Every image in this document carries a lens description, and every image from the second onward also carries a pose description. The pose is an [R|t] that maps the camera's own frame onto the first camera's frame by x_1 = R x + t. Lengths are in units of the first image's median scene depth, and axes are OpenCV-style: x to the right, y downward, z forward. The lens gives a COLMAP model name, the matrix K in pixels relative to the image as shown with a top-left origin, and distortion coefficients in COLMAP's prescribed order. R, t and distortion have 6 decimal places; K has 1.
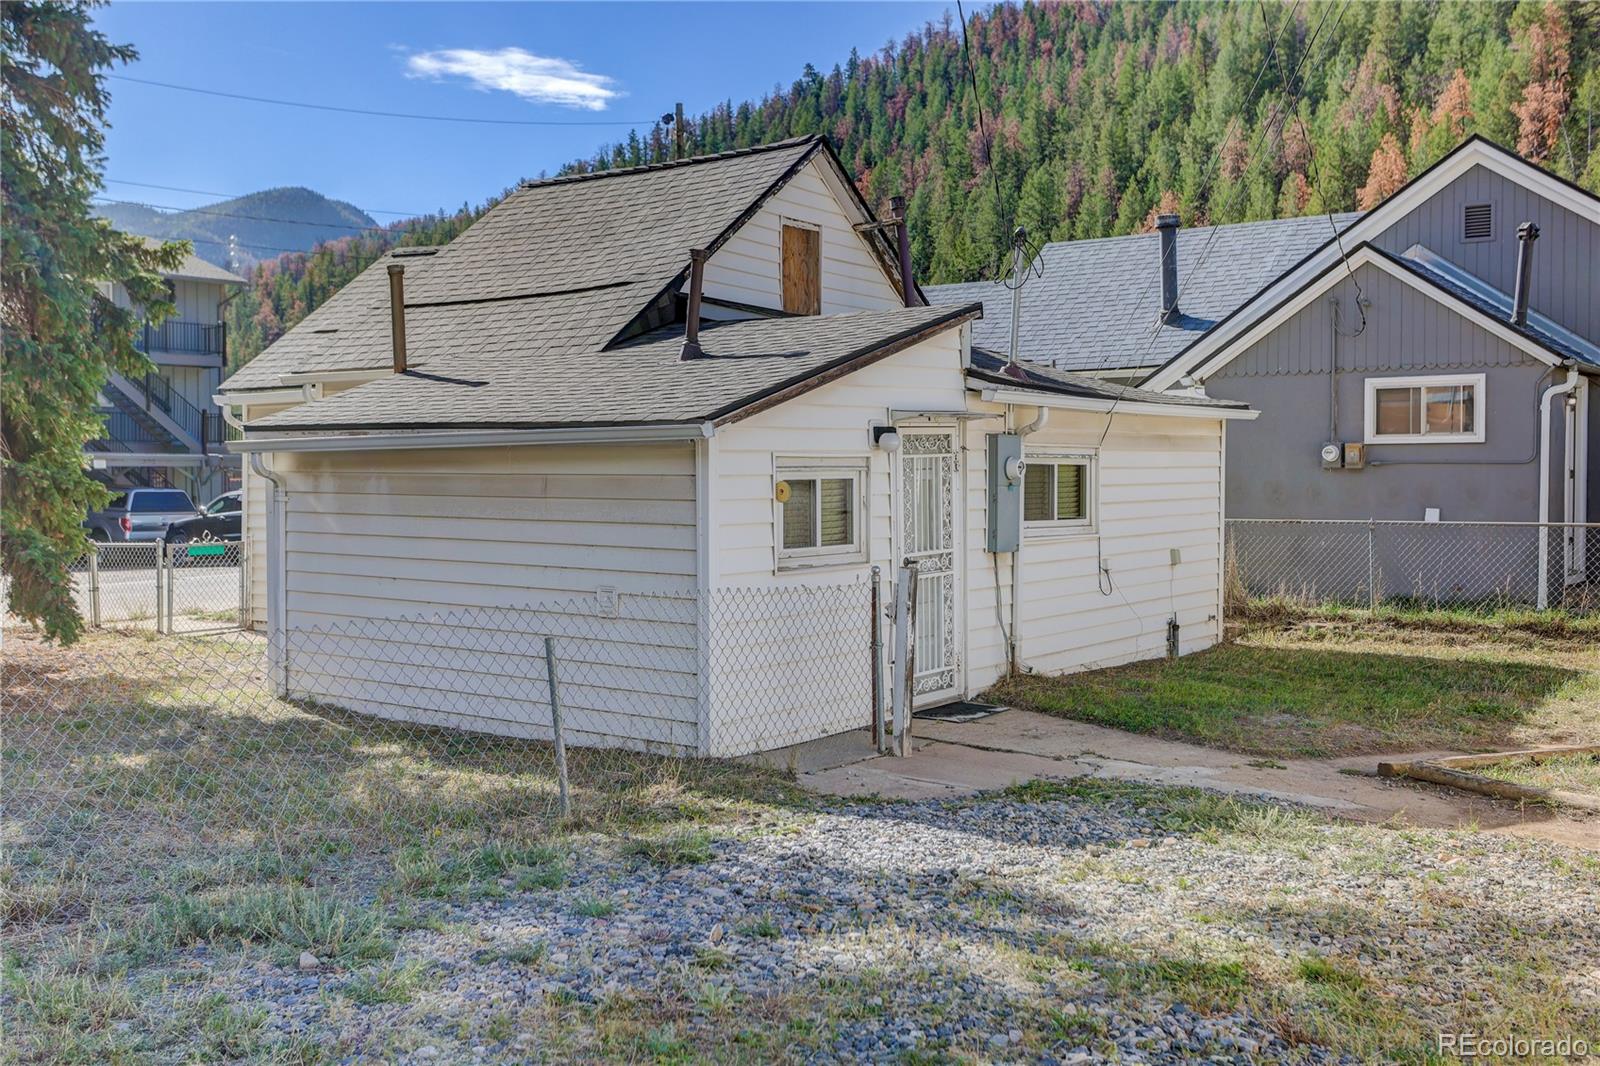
lens RADIAL K [[1576.6, 0, 800.0], [0, 1576.6, 533.0], [0, 0, 1]] dist [0.002231, 0.011234]
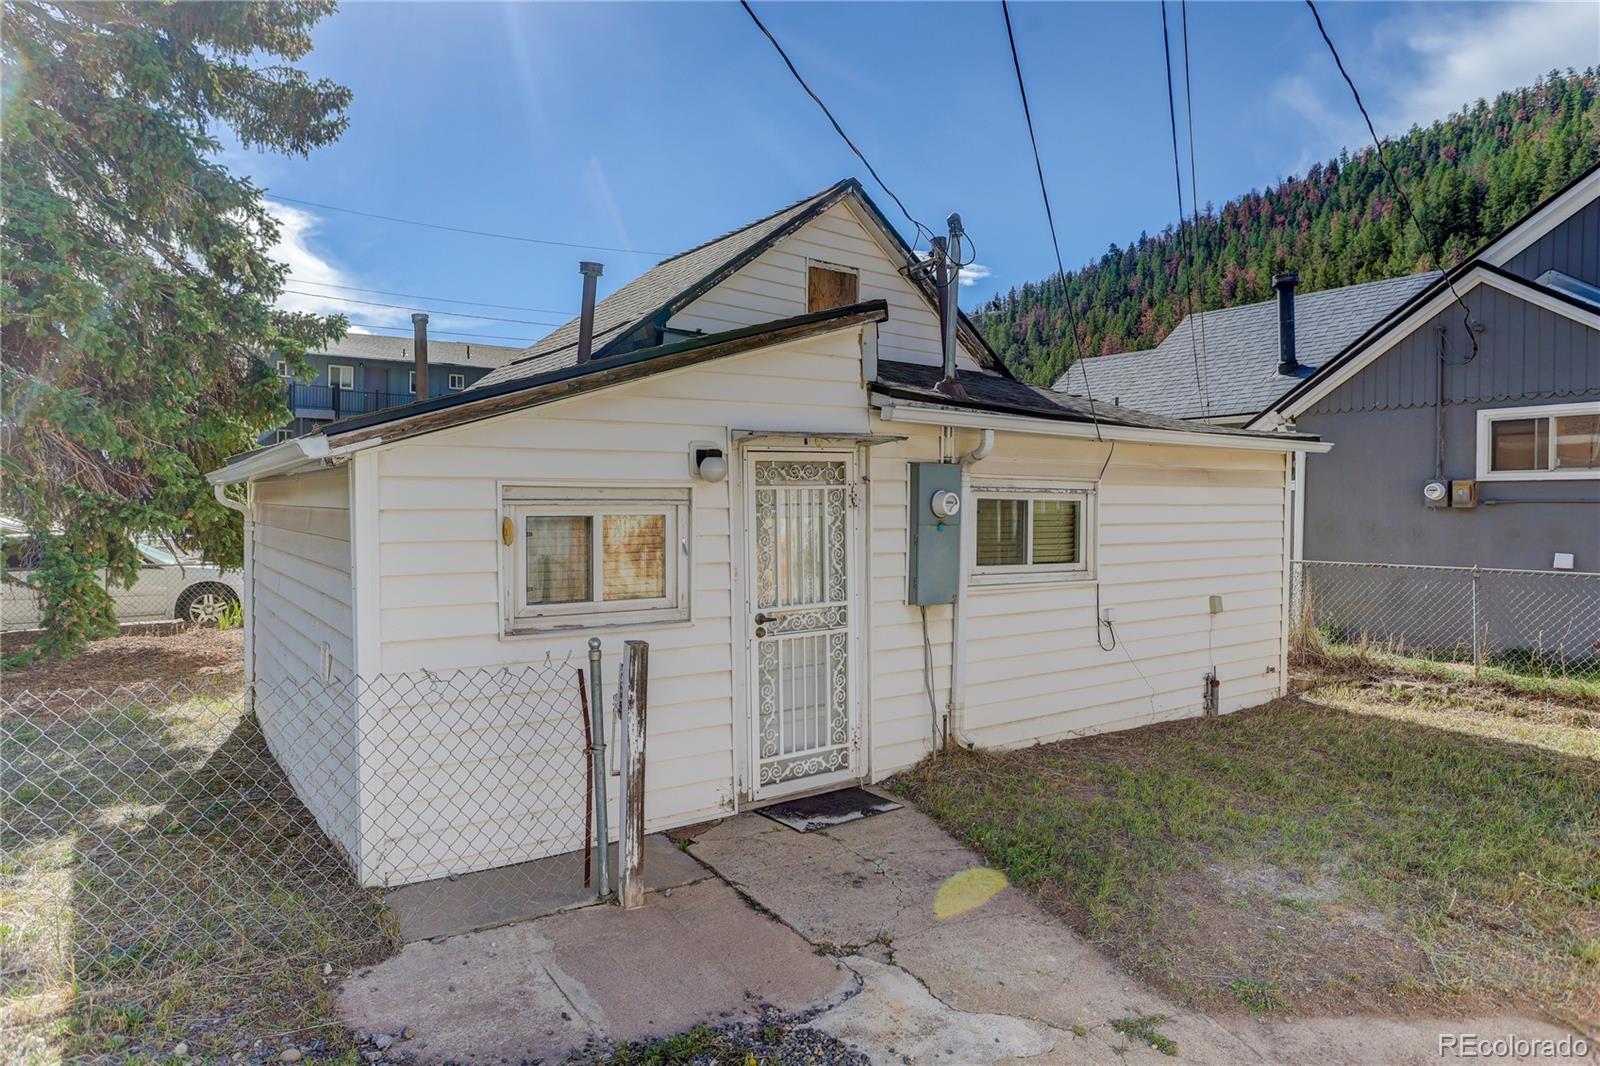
lens RADIAL K [[974.5, 0, 799.9], [0, 974.5, 525.2], [0, 0, 1]] dist [-0.025480, 0.030240]
pose [[0.953499, 0.013210, -0.301107, 0.153910], [-0.019060, 0.999682, -0.016497, -0.014106], [0.300793, 0.021469, 0.953448, 0.346690]]
